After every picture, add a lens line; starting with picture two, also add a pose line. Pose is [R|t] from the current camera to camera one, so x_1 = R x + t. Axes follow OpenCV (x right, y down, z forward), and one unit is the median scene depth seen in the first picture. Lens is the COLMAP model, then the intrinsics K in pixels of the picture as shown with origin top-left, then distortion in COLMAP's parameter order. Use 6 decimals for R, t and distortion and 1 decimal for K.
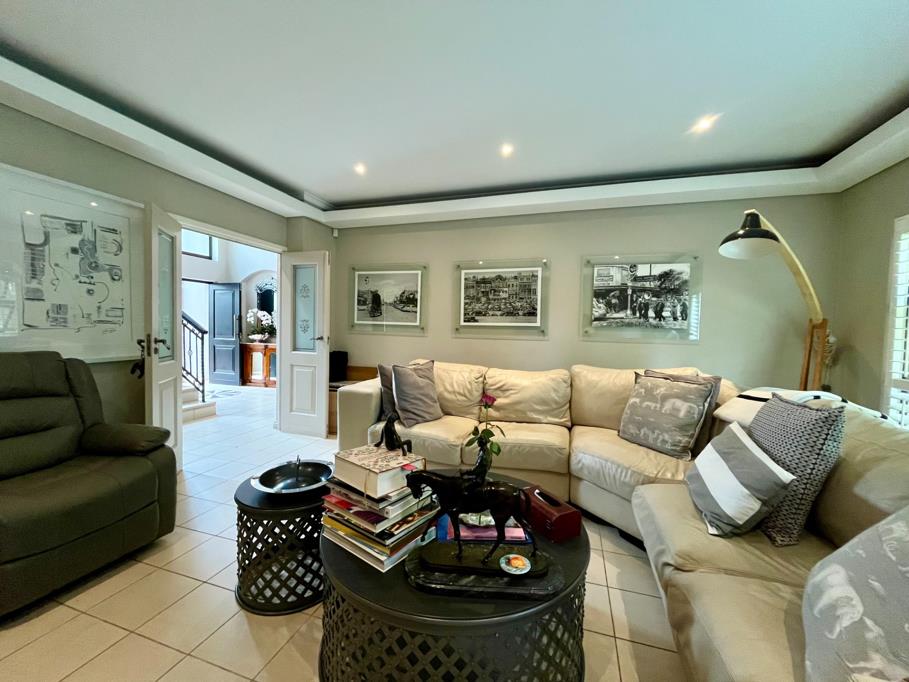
lens RADIAL K [[368.7, 0, 457.8], [0, 368.7, 340.7], [0, 0, 1]] dist [-0.000788, -0.000043]
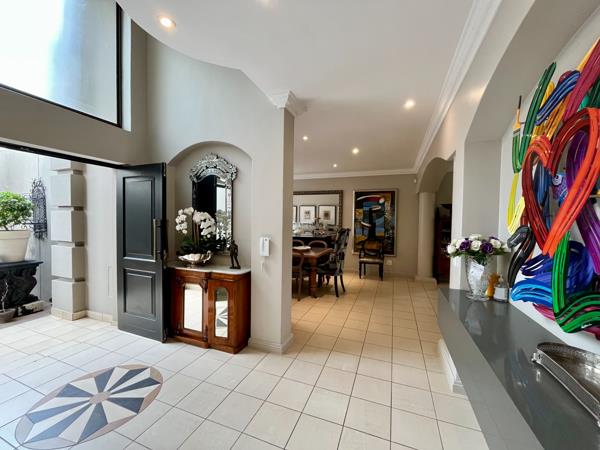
lens RADIAL K [[243.3, 0, 297.5], [0, 243.3, 224.8], [0, 0, 1]] dist [-0.000788, -0.000043]
pose [[0.996991, -0.009145, -0.076975, -0.353051], [0.007725, 0.999795, -0.018716, -0.051935], [0.077131, 0.018065, 0.996857, 0.635957]]
